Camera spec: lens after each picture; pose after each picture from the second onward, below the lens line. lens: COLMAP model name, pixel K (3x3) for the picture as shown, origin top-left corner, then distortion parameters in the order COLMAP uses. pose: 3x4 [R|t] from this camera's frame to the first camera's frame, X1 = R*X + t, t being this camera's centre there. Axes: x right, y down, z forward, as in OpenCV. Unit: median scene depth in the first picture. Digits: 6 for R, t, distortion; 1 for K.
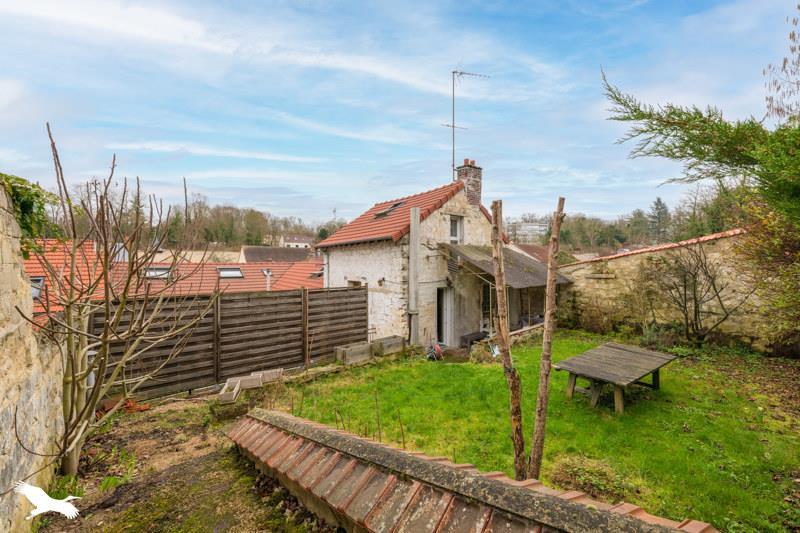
lens RADIAL K [[322.0, 0, 400.0], [0, 322.0, 266.5], [0, 0, 1]] dist [-0.000177, -0.000020]
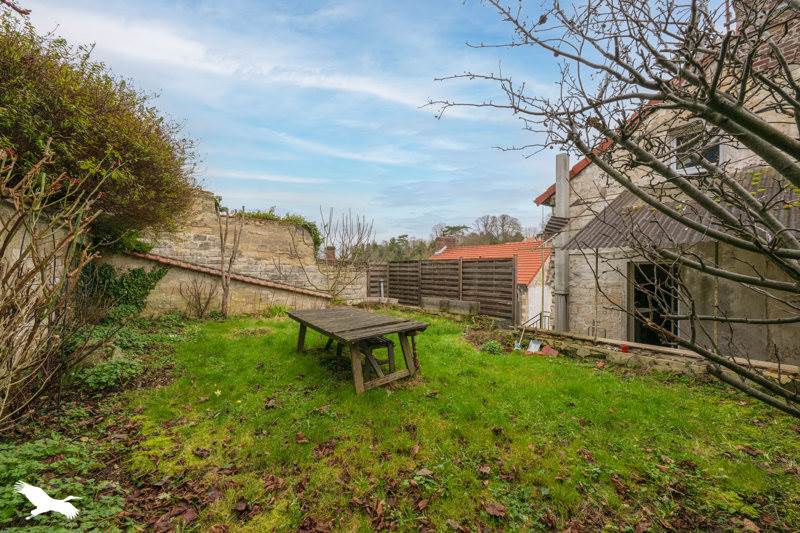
lens RADIAL K [[322.0, 0, 400.0], [0, 322.0, 266.5], [0, 0, 1]] dist [-0.000177, -0.000020]
pose [[-0.046008, -0.003250, -0.998936, 0.995281], [-0.006164, 0.999977, -0.002969, 0.103013], [0.998922, 0.006020, -0.046027, 0.786995]]
